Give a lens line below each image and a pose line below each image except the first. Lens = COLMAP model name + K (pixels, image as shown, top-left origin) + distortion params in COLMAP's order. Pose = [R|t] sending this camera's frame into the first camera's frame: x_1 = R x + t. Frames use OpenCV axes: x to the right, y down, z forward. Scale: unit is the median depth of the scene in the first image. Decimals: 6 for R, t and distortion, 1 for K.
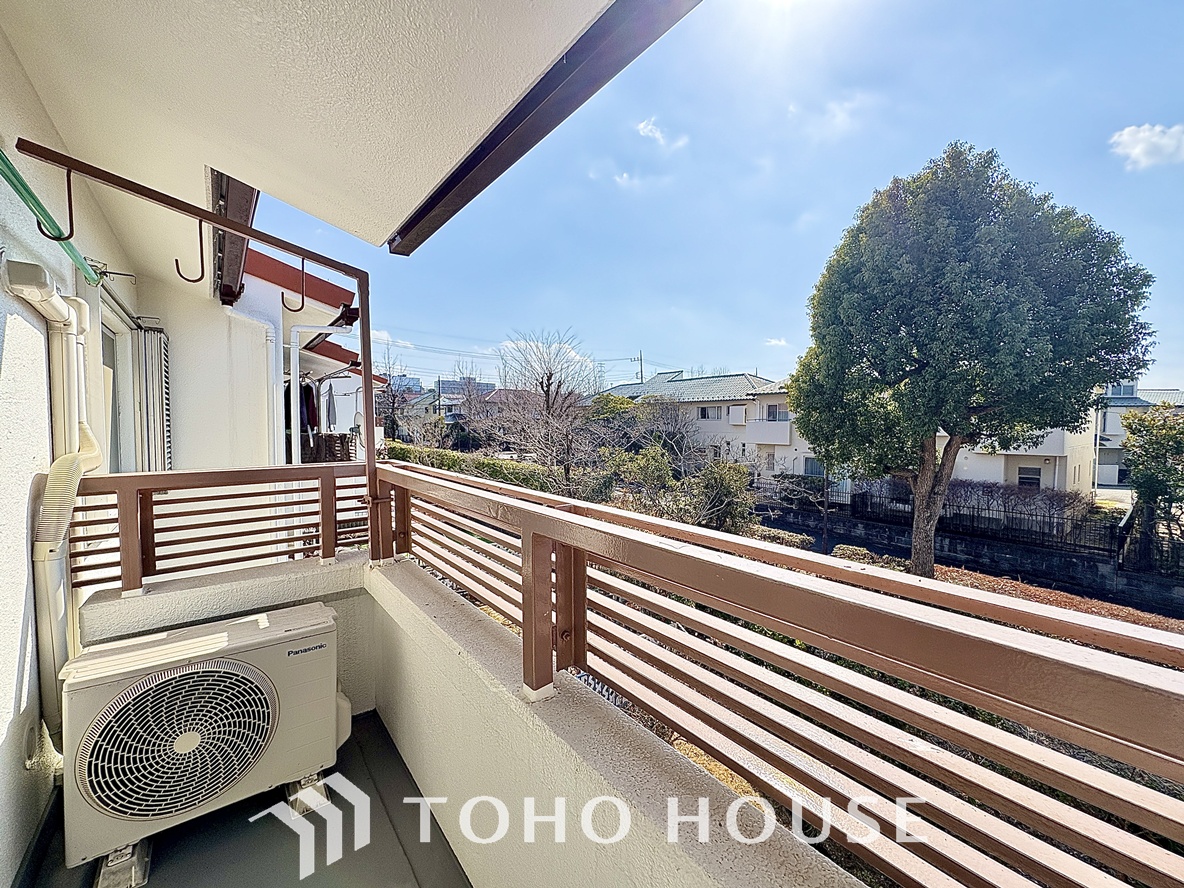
lens RADIAL K [[471.3, 0, 593.8], [0, 471.3, 443.3], [0, 0, 1]] dist [0.002254, 0.000256]
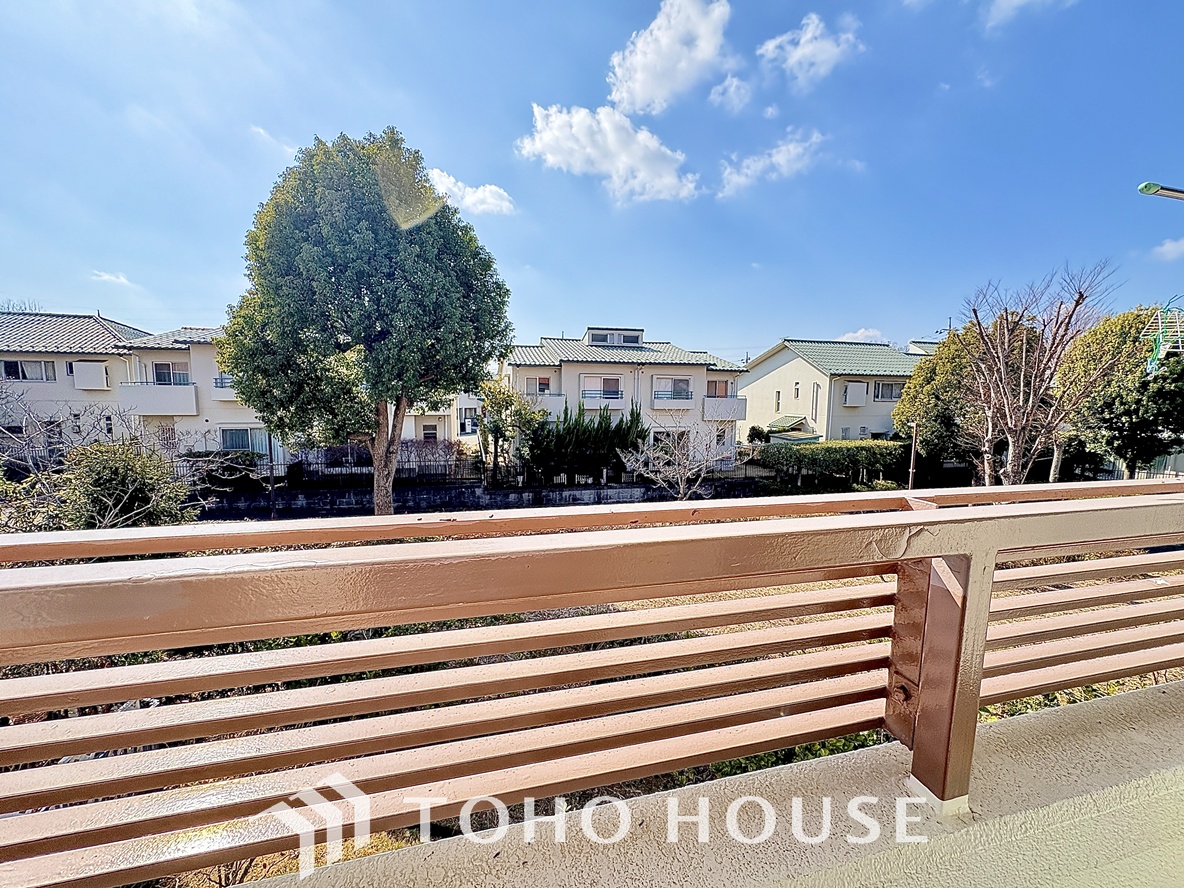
lens RADIAL K [[471.3, 0, 593.8], [0, 471.3, 443.3], [0, 0, 1]] dist [0.002254, 0.000256]
pose [[0.411333, -0.096423, 0.906371, -0.068710], [0.031492, 0.995299, 0.091592, -0.001872], [-0.910941, -0.009131, 0.412436, 0.094181]]
